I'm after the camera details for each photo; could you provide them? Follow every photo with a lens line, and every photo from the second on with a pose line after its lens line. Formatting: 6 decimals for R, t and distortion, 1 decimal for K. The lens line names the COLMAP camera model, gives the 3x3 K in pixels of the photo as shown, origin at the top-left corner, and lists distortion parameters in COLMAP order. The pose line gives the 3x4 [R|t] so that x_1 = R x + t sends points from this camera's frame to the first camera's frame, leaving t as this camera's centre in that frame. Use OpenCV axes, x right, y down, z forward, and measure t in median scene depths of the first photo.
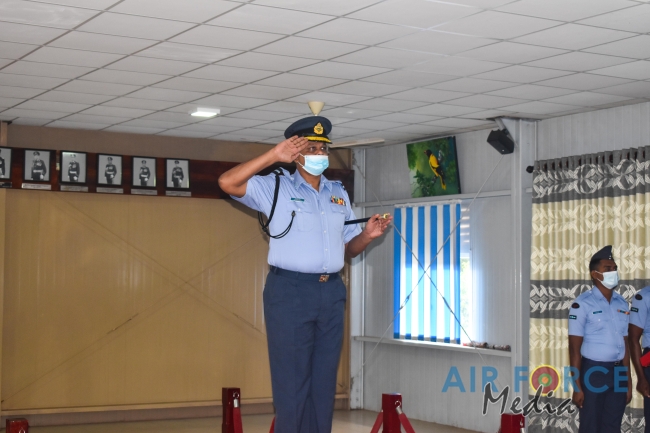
lens RADIAL K [[1115.1, 0, 325.0], [0, 1115.1, 216.5], [0, 0, 1]] dist [0.038615, 0.070075]
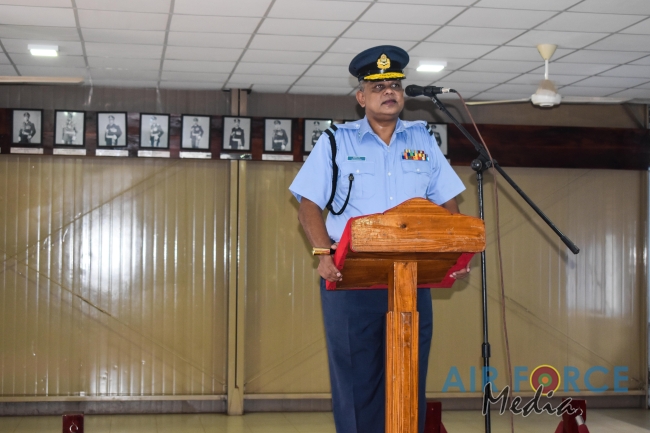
lens RADIAL K [[1186.2, 0, 365.6], [0, 1186.2, 216.9], [0, 0, 1]] dist [0.044912, 0.066532]
pose [[0.939578, -0.010435, -0.342175, 0.151792], [0.017558, 0.999689, 0.017726, 0.006718], [0.341883, -0.022663, 0.939469, 0.085632]]
